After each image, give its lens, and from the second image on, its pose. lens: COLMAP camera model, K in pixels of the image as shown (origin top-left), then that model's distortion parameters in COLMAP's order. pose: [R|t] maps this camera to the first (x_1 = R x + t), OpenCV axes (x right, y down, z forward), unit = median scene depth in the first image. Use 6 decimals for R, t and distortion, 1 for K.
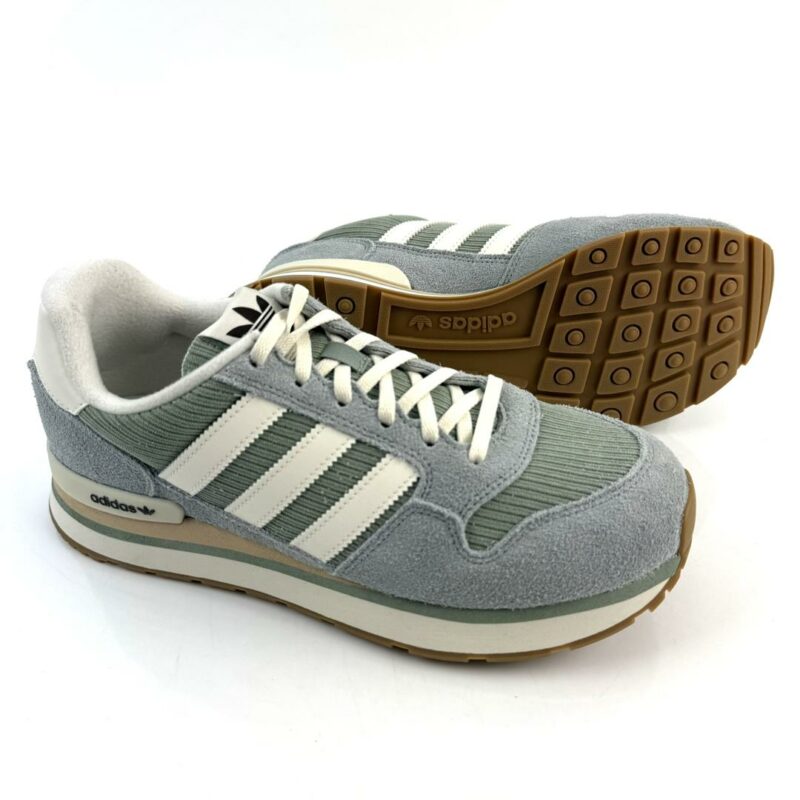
lens RADIAL K [[749.0, 0, 400.4], [0, 749.0, 399.2], [0, 0, 1]] dist [0.080596, -0.032583]
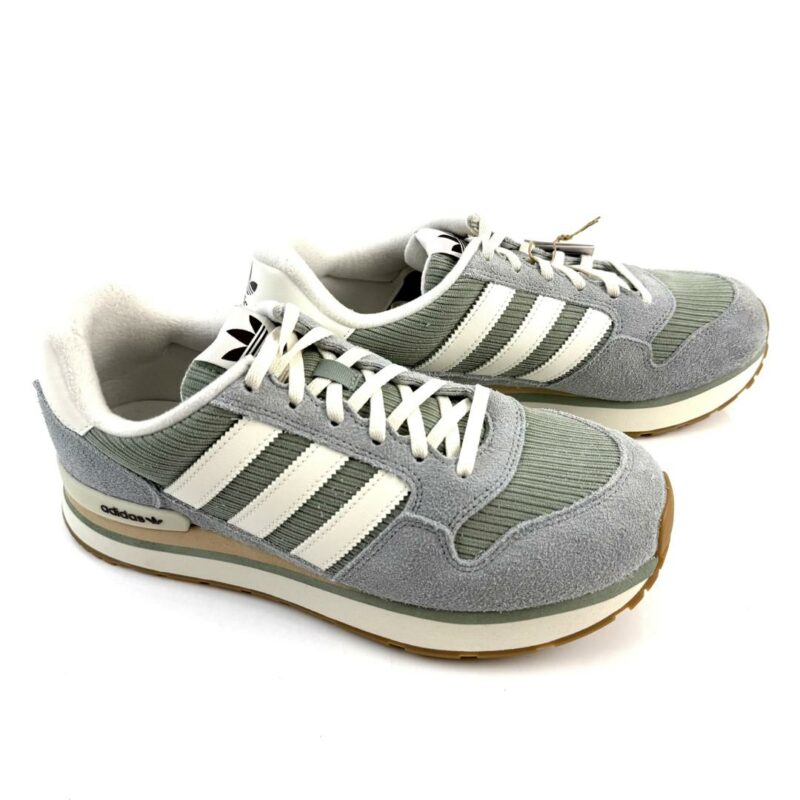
lens RADIAL K [[749.0, 0, 401.1], [0, 749.0, 399.0], [0, 0, 1]] dist [0.080596, -0.032583]
pose [[0.999620, -0.026207, -0.008524, 0.024650], [0.026792, 0.996608, 0.077806, -0.106166], [0.006456, -0.078005, 0.996932, -0.040966]]
